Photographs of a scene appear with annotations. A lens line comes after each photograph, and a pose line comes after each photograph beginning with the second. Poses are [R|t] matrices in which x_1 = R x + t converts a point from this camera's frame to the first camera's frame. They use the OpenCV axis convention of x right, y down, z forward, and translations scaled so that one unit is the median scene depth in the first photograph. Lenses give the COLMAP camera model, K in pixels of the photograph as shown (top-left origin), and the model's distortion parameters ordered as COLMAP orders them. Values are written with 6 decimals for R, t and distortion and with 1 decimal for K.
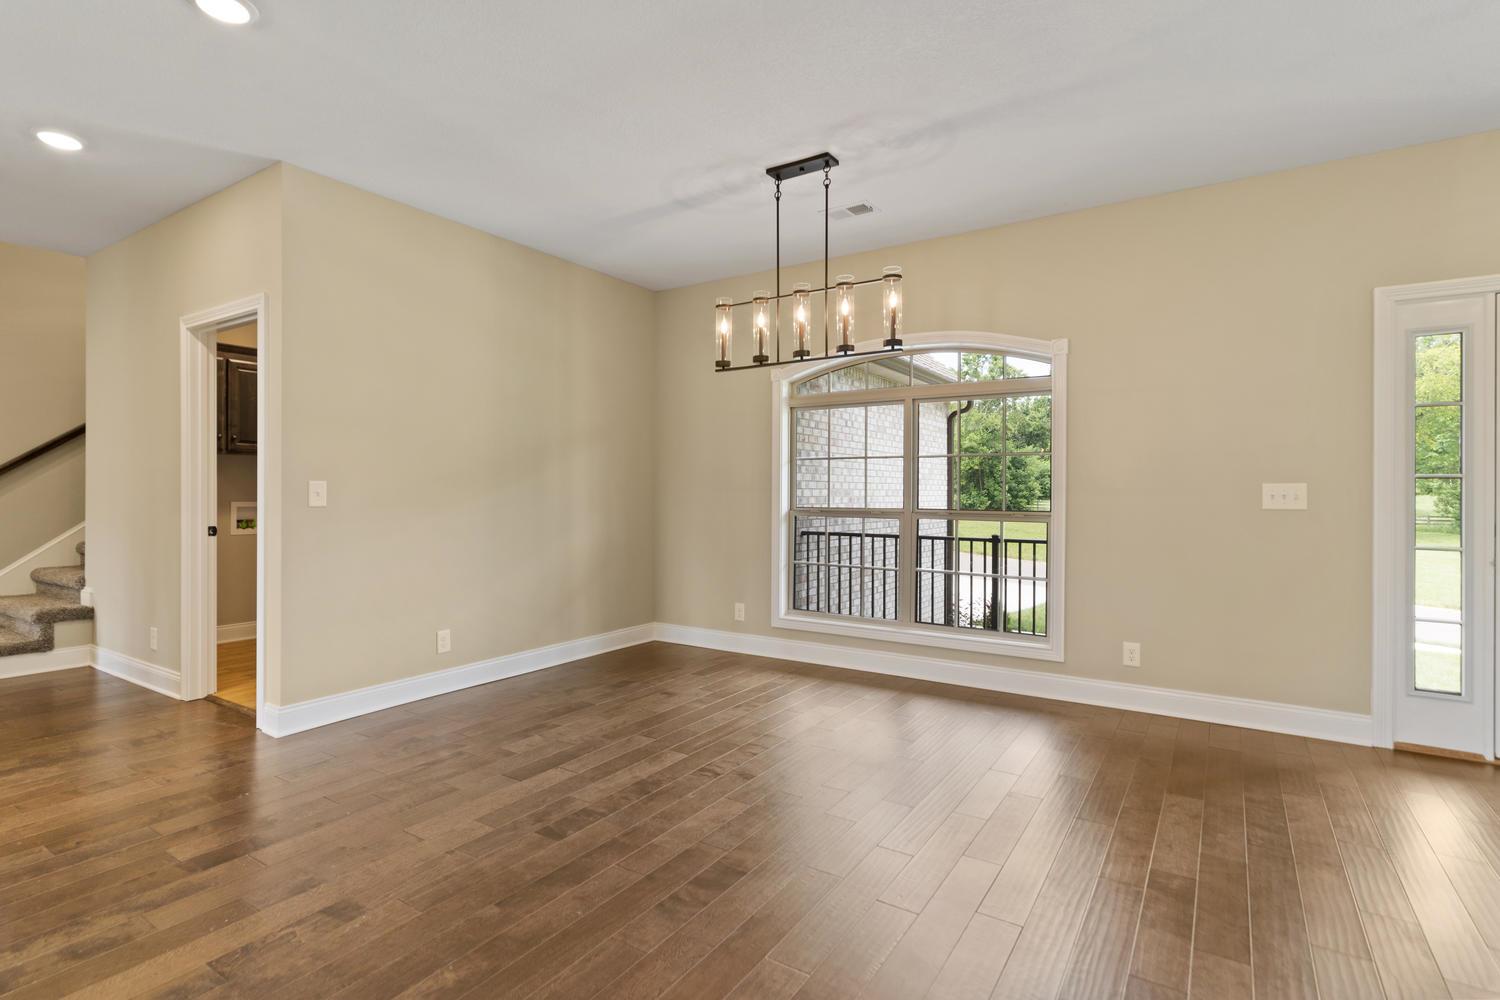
lens RADIAL K [[723.1, 0, 756.1], [0, 723.1, 495.8], [0, 0, 1]] dist [0.003510, 0.002416]
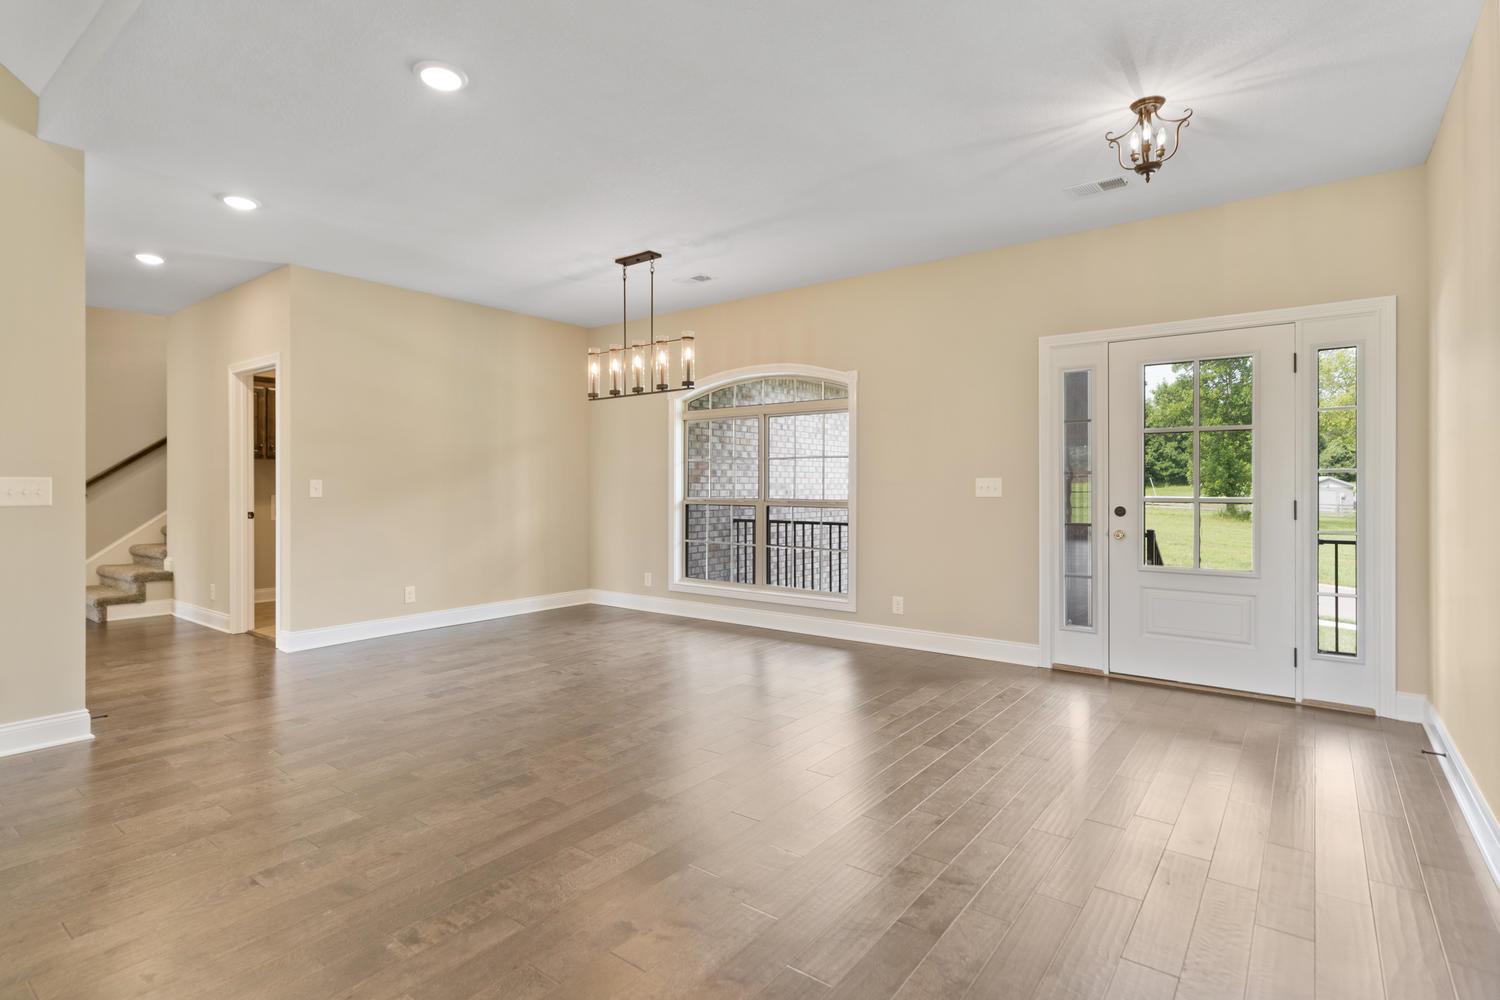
lens RADIAL K [[697.2, 0, 736.3], [0, 697.2, 493.2], [0, 0, 1]] dist [0.005955, 0.002199]
pose [[0.997794, -0.003874, -0.066278, 0.285403], [0.004248, 0.999976, 0.005505, 0.001472], [0.066255, -0.005775, 0.997786, -0.298309]]
